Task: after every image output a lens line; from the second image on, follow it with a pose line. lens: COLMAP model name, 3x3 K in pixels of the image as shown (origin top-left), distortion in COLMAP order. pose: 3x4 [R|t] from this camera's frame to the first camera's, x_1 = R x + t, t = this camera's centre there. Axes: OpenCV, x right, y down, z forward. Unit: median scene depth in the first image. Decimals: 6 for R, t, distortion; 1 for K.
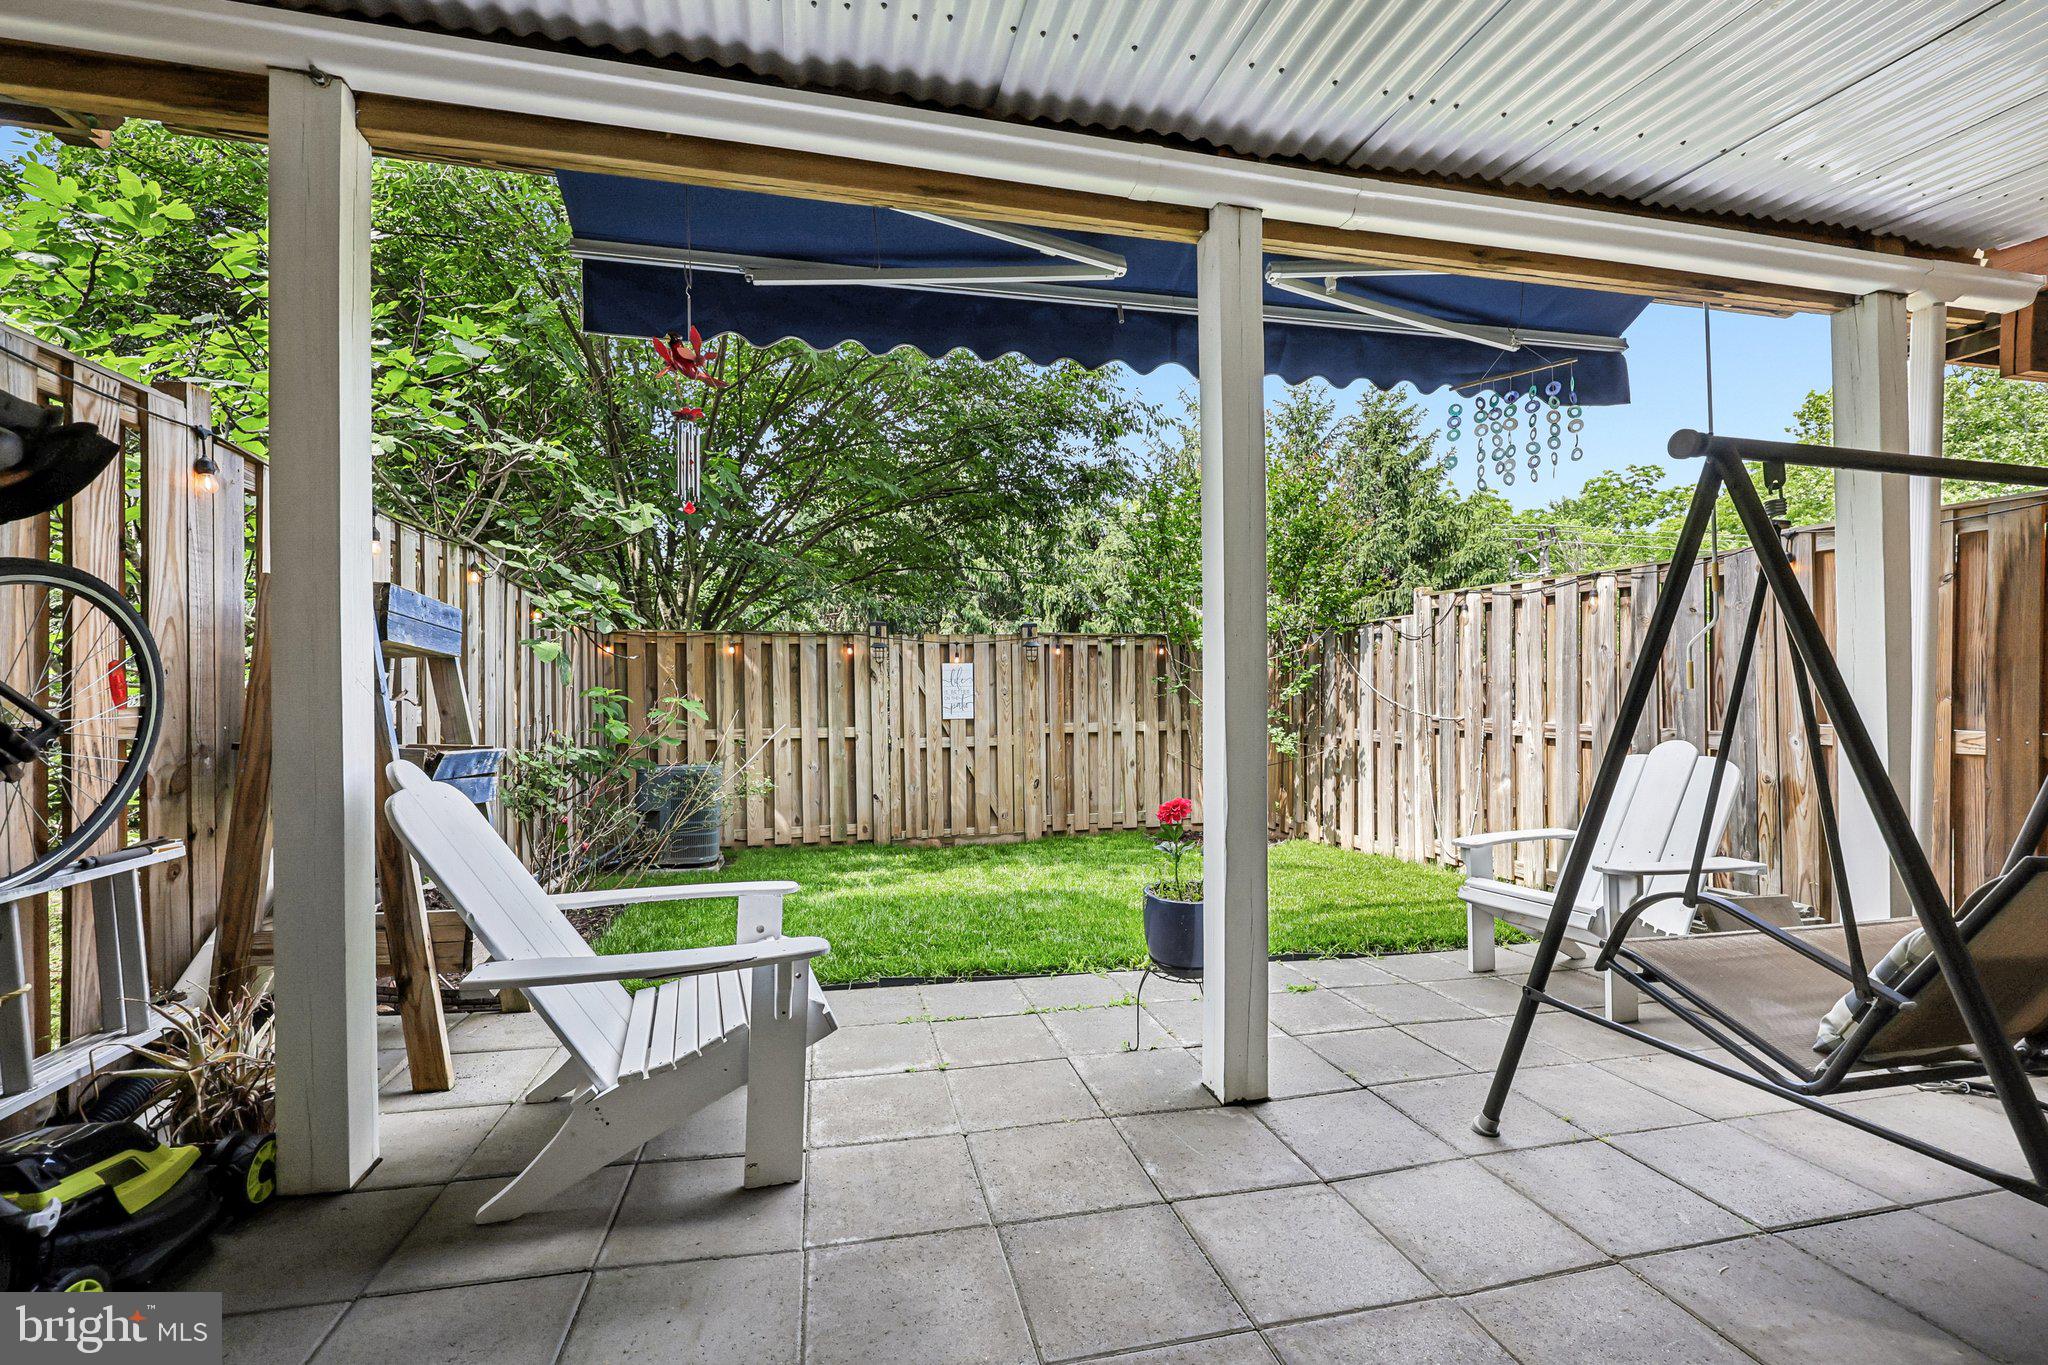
lens RADIAL K [[851.7, 0, 1024.7], [0, 851.7, 657.8], [0, 0, 1]] dist [0.000247, 0.000224]
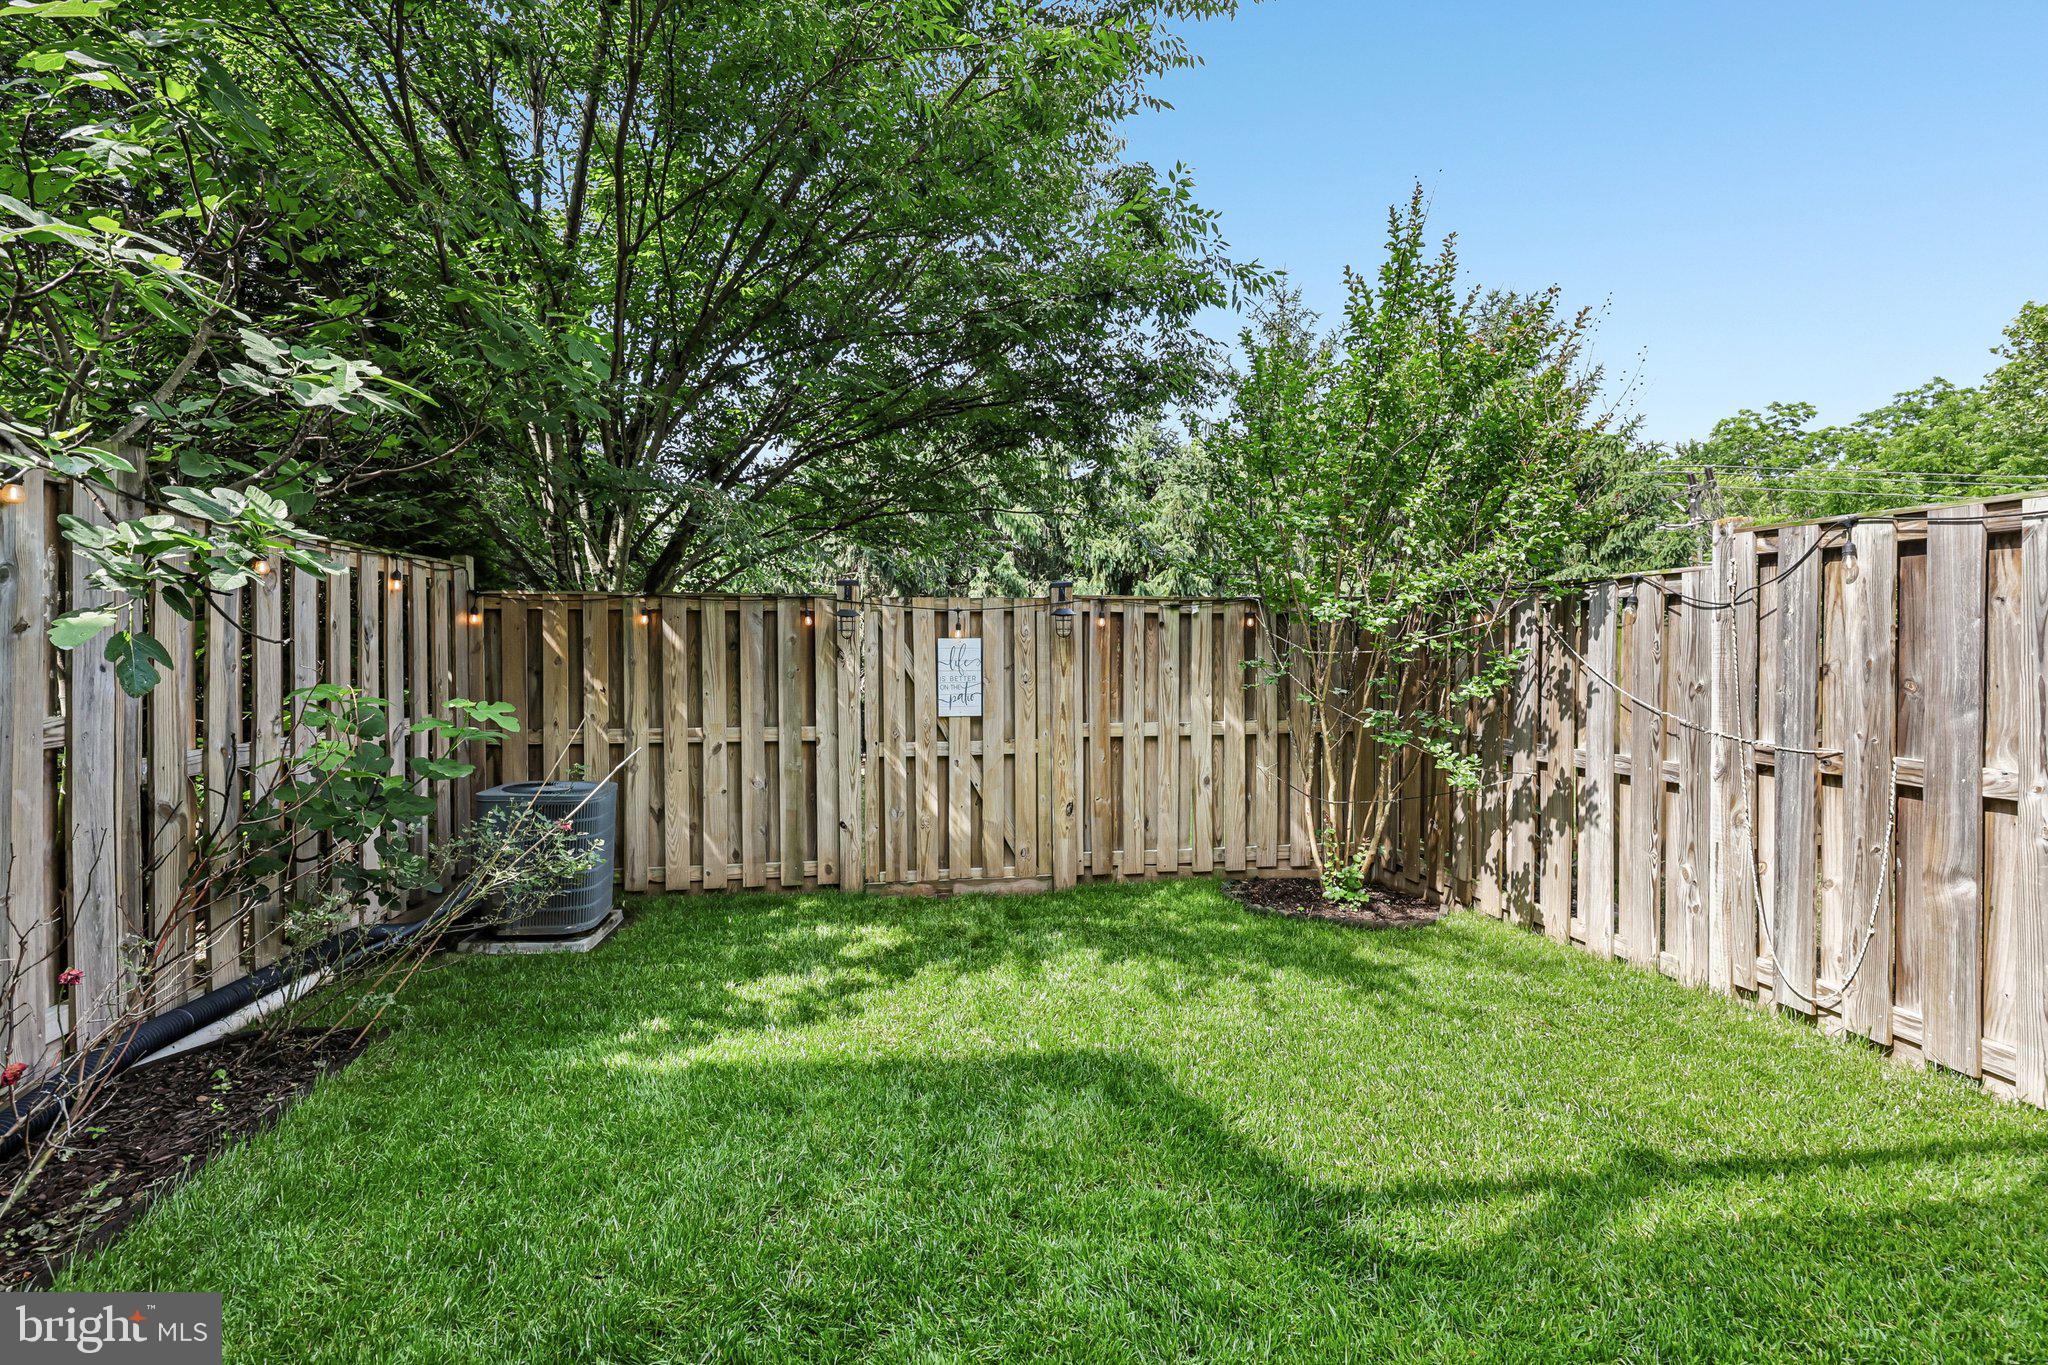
lens RADIAL K [[820.1, 0, 991.3], [0, 820.1, 648.8], [0, 0, 1]] dist [0.000739, 0.000136]
pose [[0.994486, 0.007684, -0.104591, 0.019540], [-0.003840, 0.999312, 0.036900, -0.010161], [0.104803, -0.036295, 0.993830, 0.321831]]
